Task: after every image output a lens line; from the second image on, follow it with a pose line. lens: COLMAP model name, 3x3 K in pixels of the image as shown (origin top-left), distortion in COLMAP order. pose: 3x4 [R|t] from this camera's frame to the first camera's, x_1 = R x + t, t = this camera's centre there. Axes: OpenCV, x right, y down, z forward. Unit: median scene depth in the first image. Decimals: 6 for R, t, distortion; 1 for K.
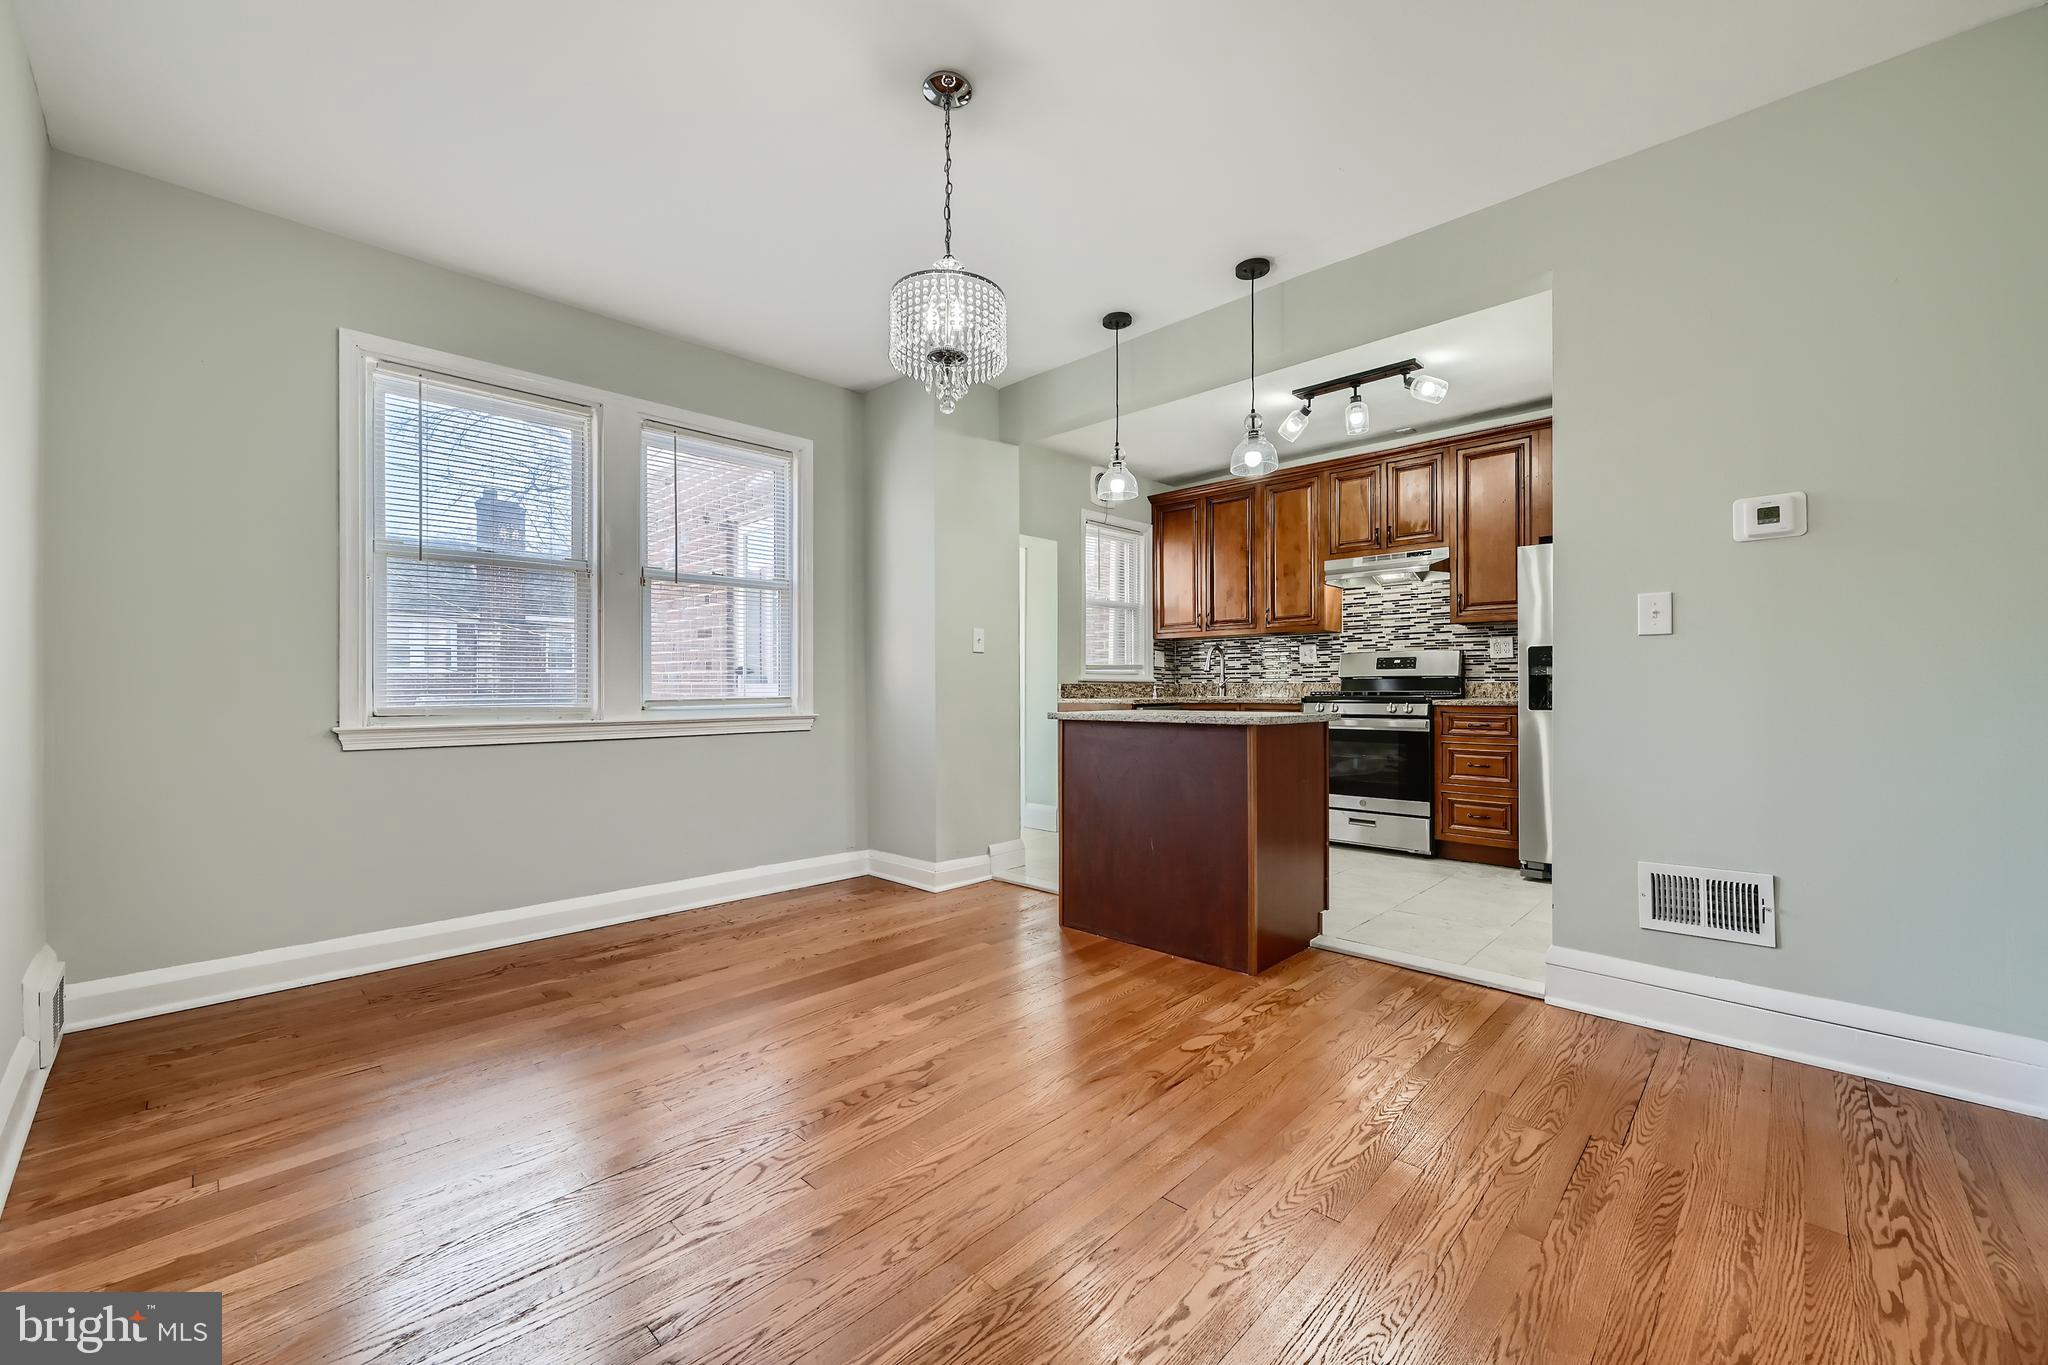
lens RADIAL K [[811.2, 0, 1020.3], [0, 811.2, 687.3], [0, 0, 1]] dist [-0.000044, 0.000201]
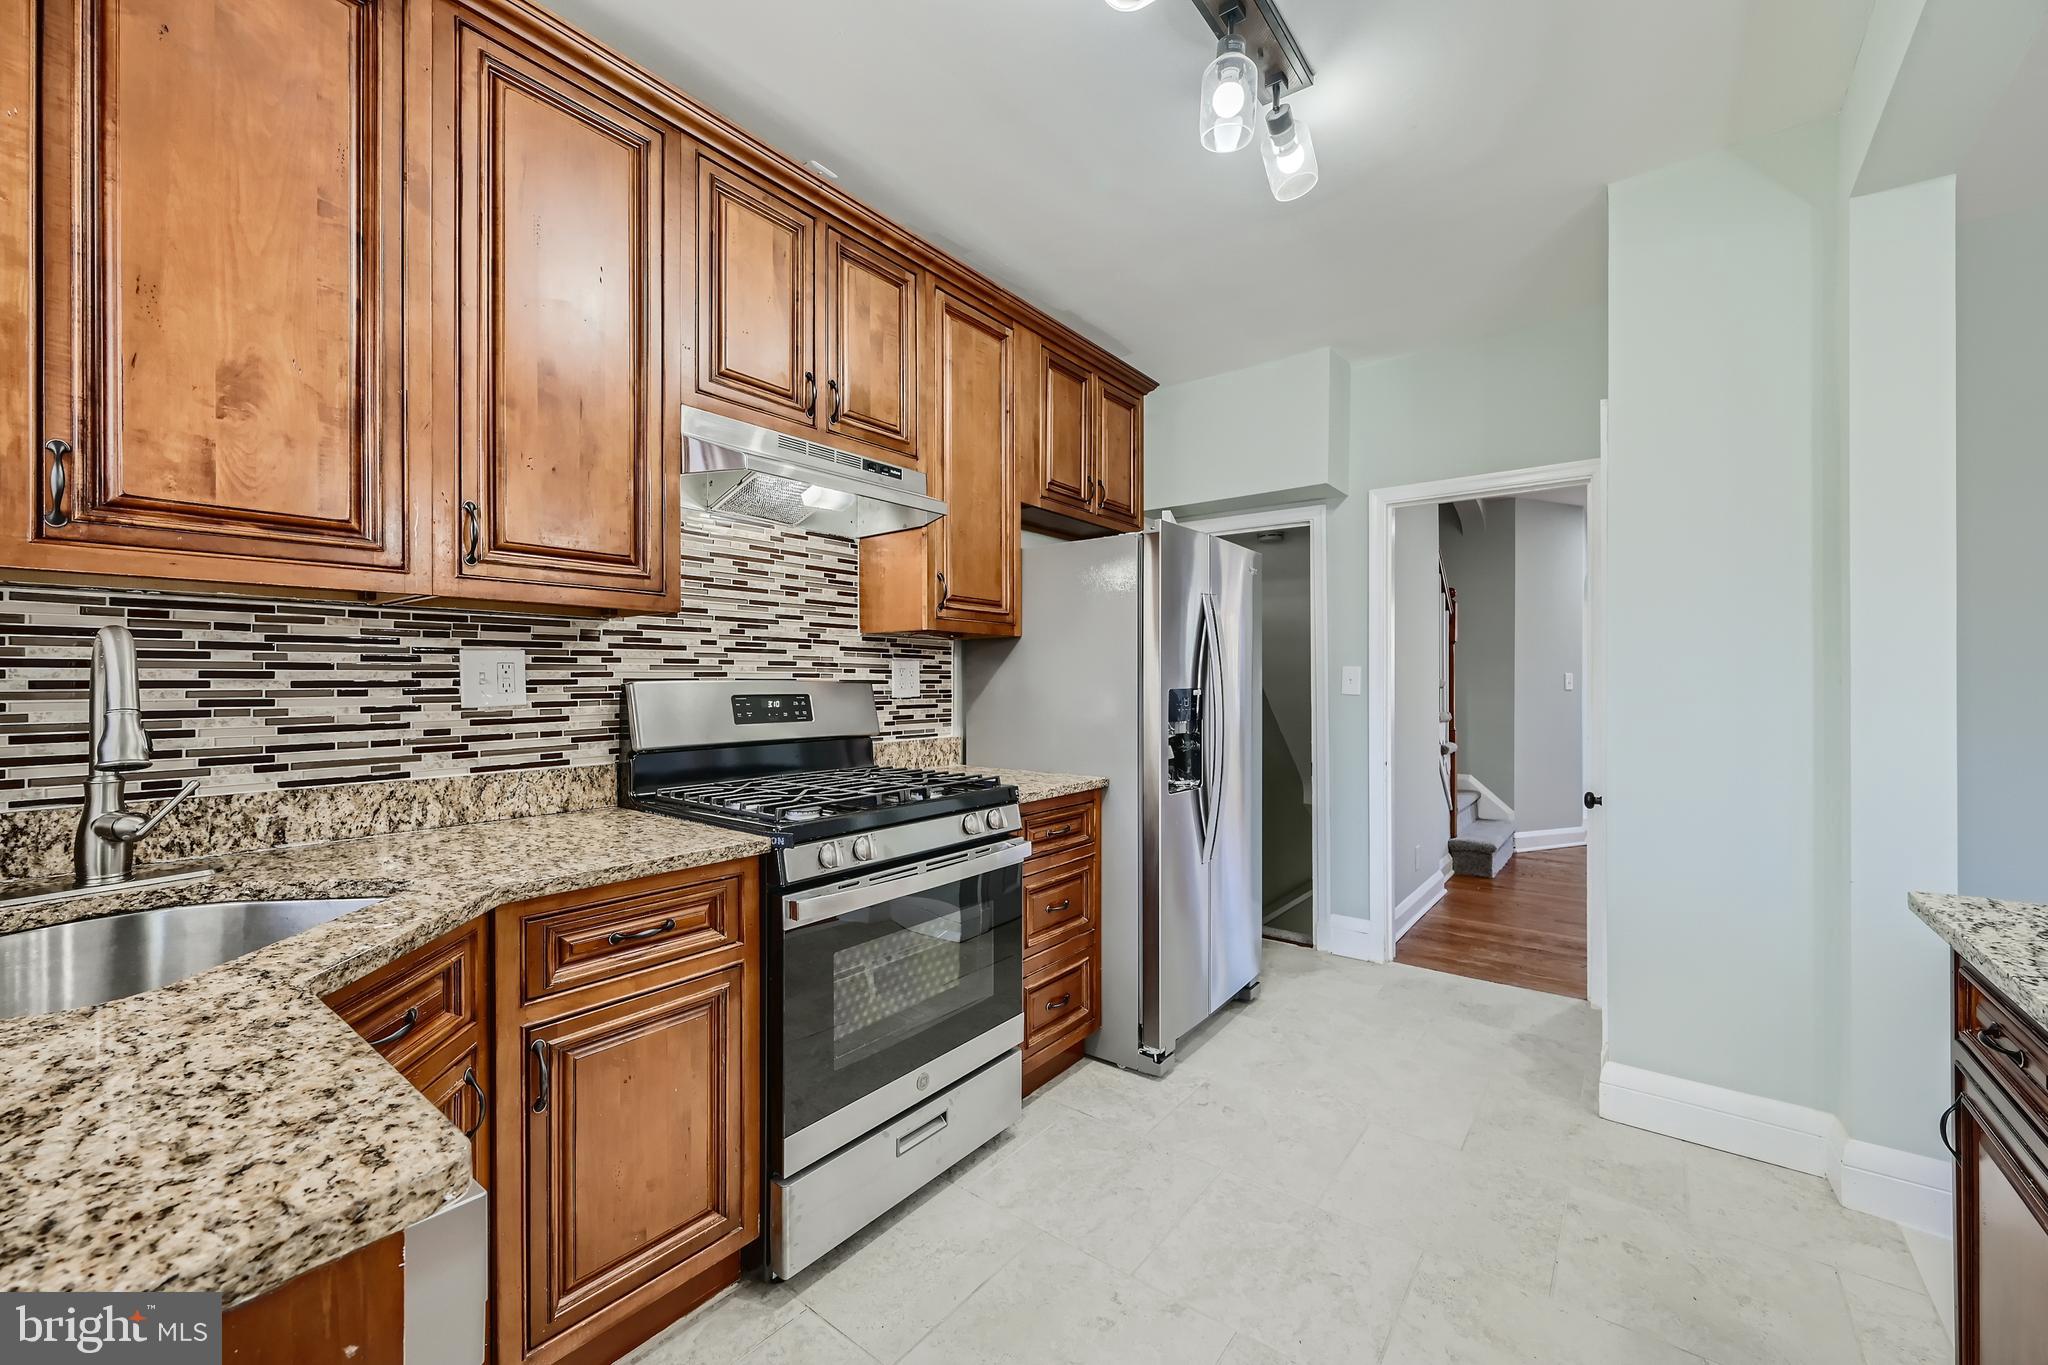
lens RADIAL K [[811.8, 0, 1024.0], [0, 811.8, 682.5], [0, 0, 1]] dist [-0.000397, -0.000052]
pose [[-0.111687, -0.000142, 0.993743, 0.030981], [-0.000017, 1.000000, 0.000141, -0.042546], [-0.993743, -0.000001, -0.111687, 0.902139]]
